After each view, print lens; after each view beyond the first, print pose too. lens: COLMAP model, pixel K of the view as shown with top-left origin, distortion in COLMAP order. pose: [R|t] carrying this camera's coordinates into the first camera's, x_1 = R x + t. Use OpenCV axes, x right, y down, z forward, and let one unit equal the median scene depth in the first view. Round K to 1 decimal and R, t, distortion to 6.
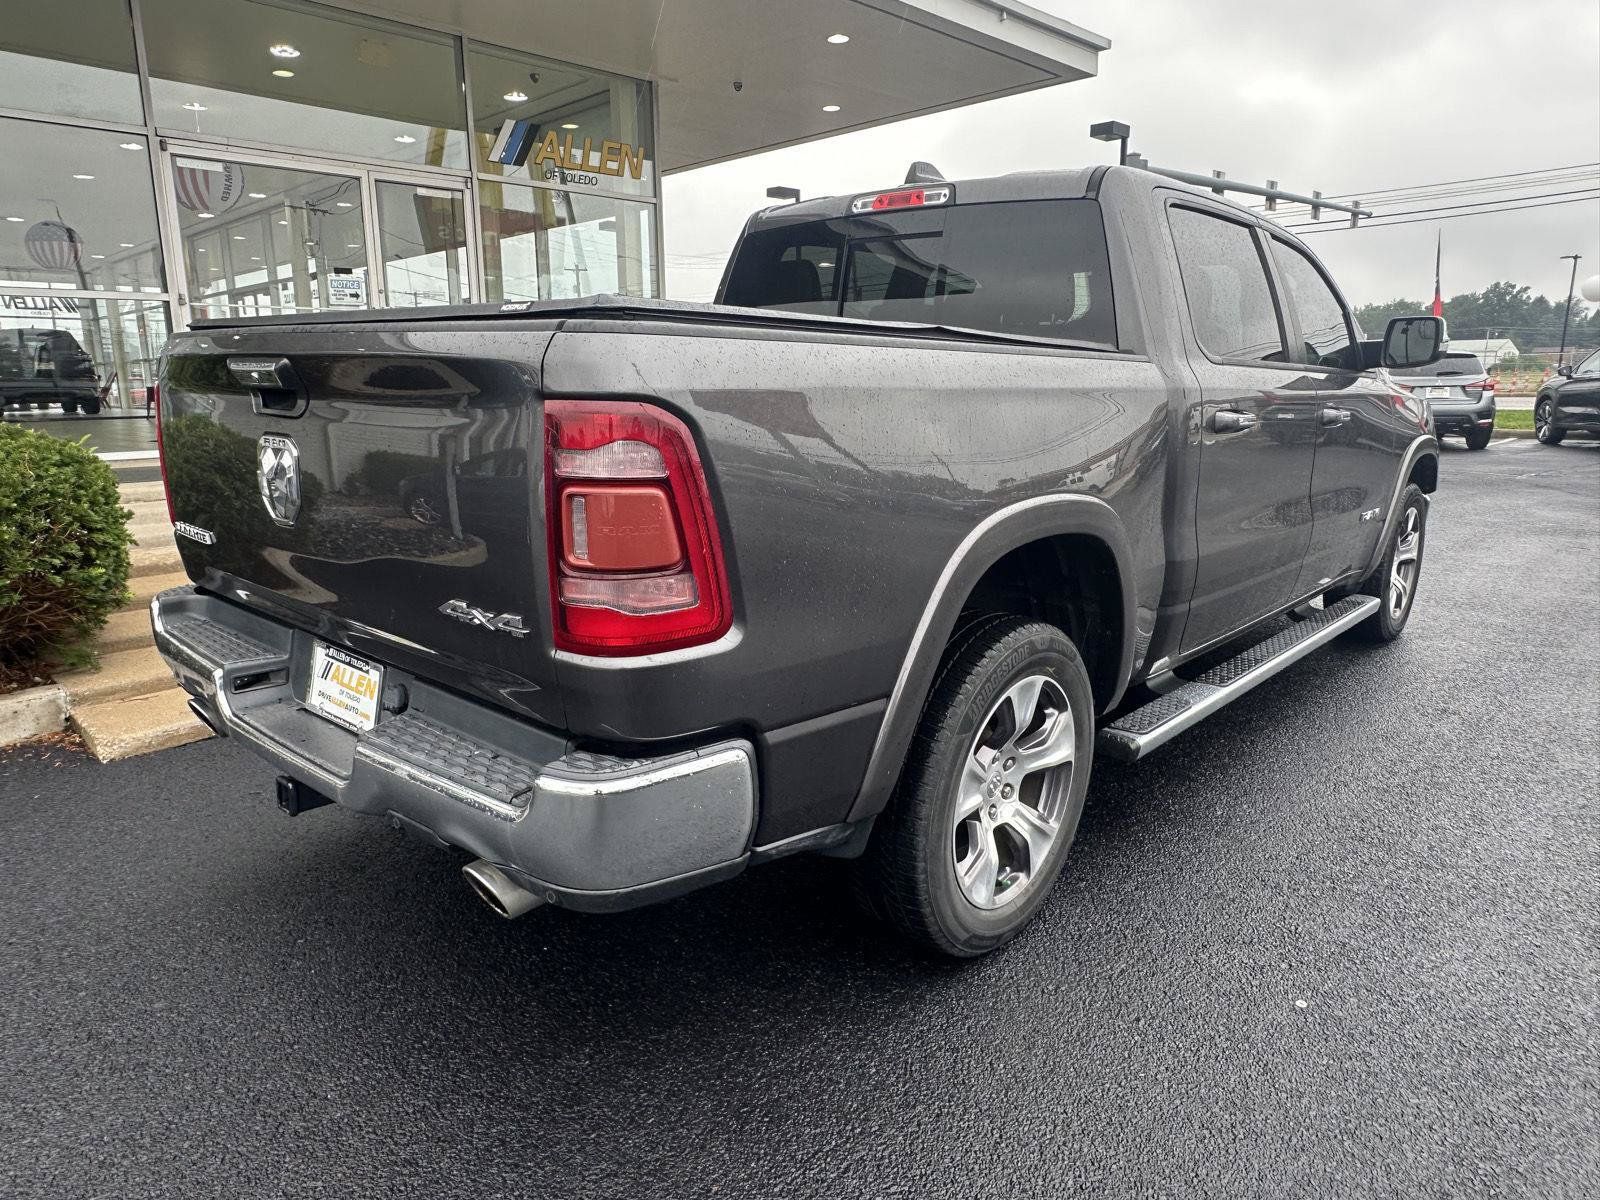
lens RADIAL K [[1035.0, 0, 786.3], [0, 1035.0, 599.9], [0, 0, 1]] dist [-0.004151, 0.001301]
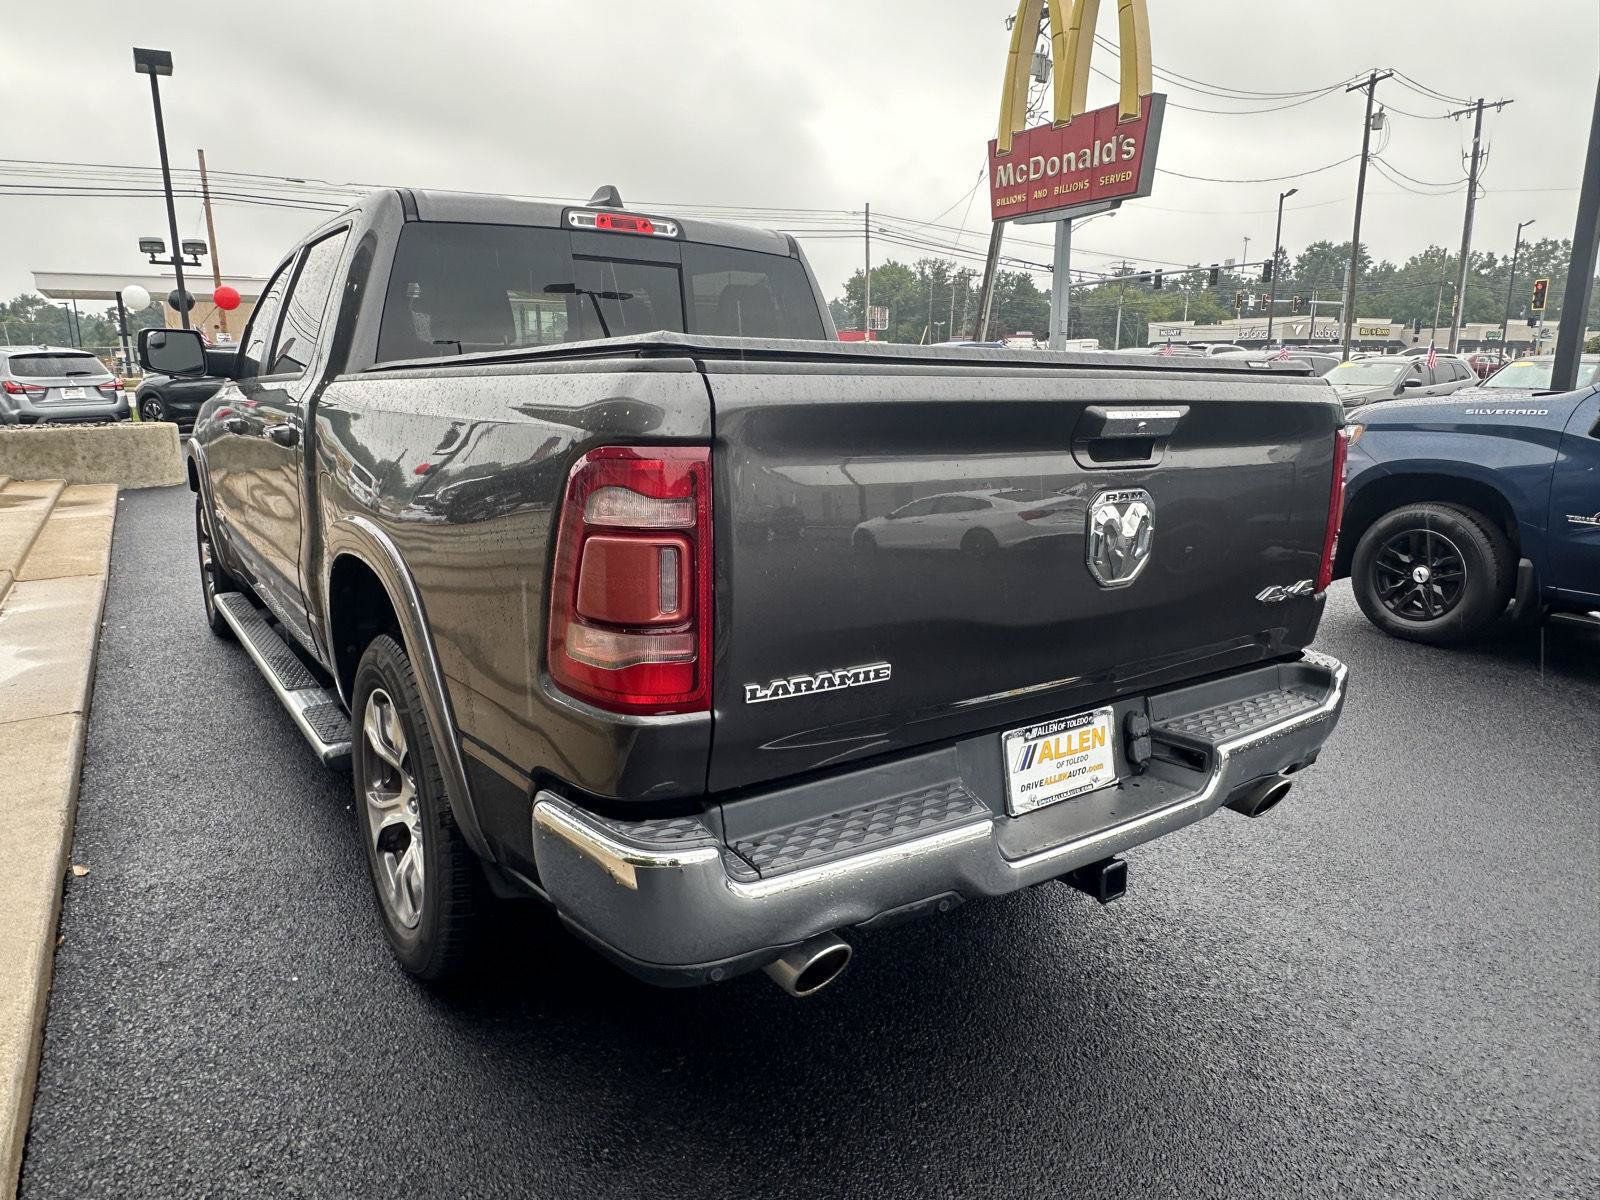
lens RADIAL K [[1036.1, 0, 800.0], [0, 1036.1, 600.0], [0, 0, 1]] dist [-0.005875, 0.002116]
pose [[0.225305, -0.208559, 0.951704, -0.914441], [0.203011, 0.965429, 0.163506, -0.171645], [-0.952903, 0.156367, 0.259856, 0.660990]]
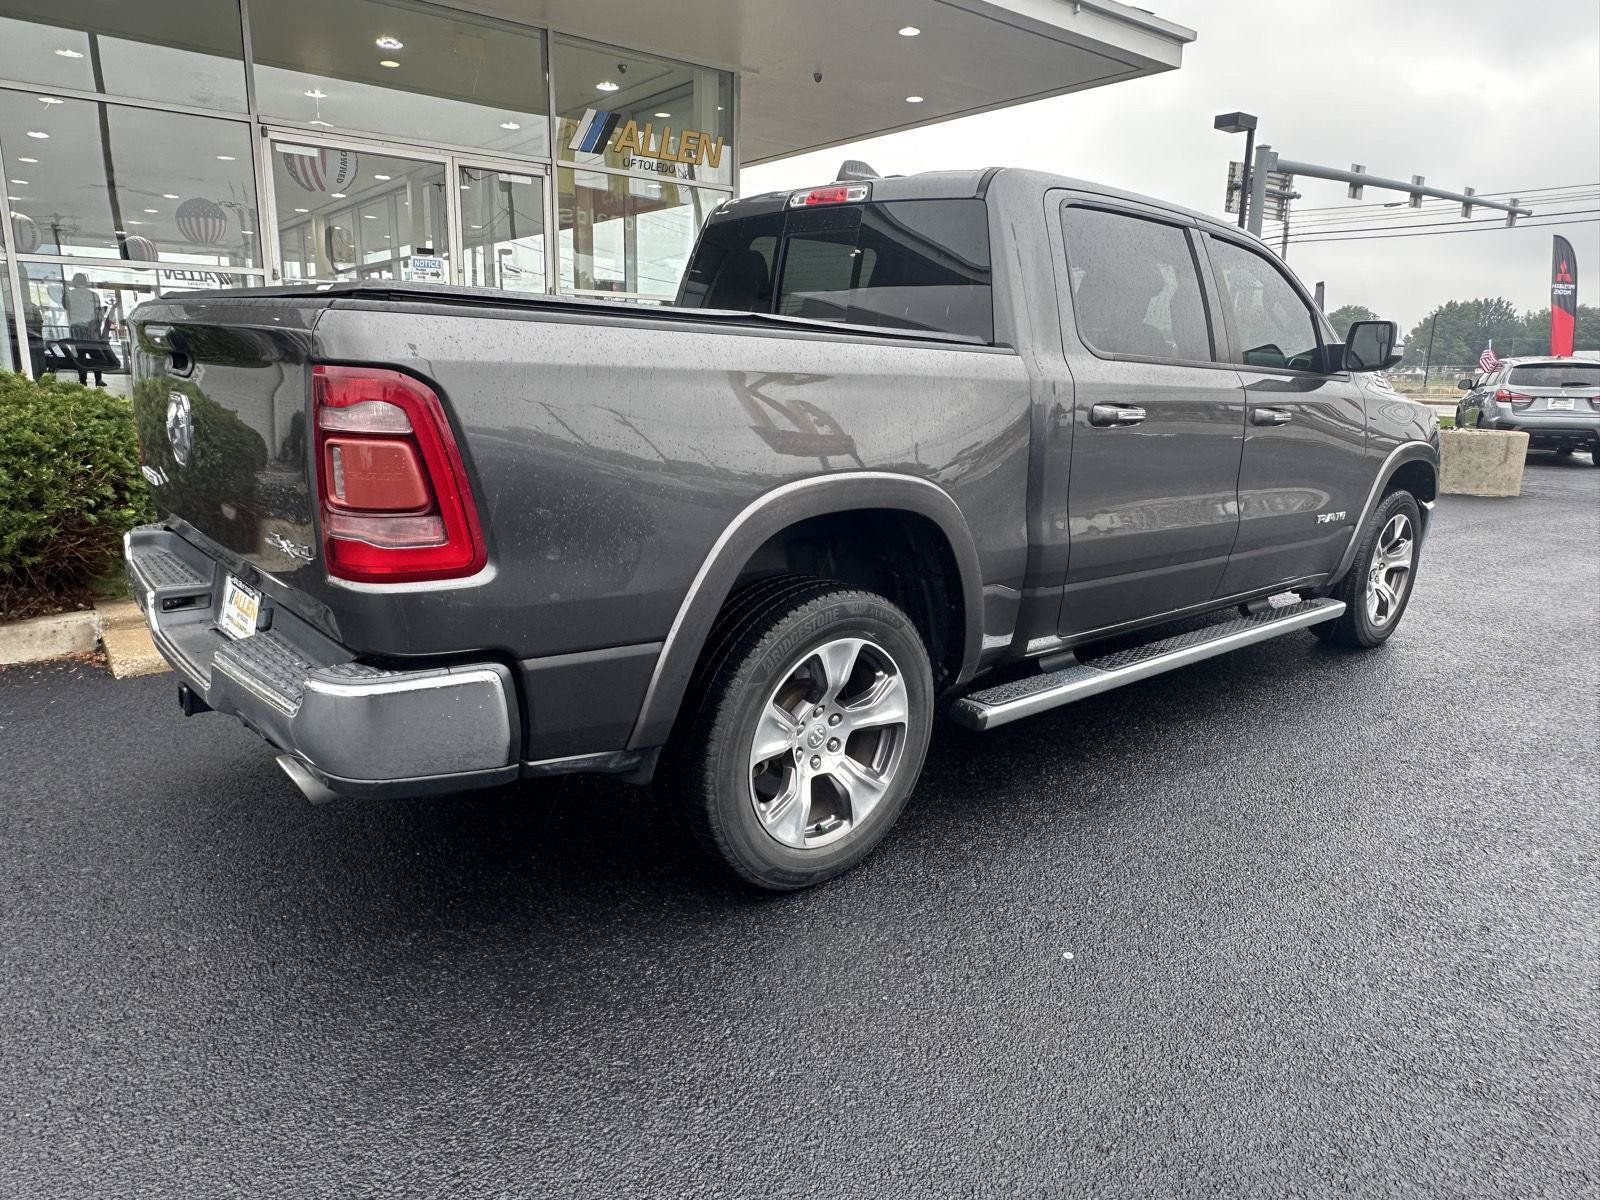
lens RADIAL K [[1036.1, 0, 800.0], [0, 1036.1, 600.0], [0, 0, 1]] dist [-0.005875, 0.002116]
pose [[0.993456, 0.054823, -0.100202, 0.218518], [-0.053729, 0.998463, 0.013579, 0.015574], [0.100792, -0.008106, 0.994874, -0.068123]]
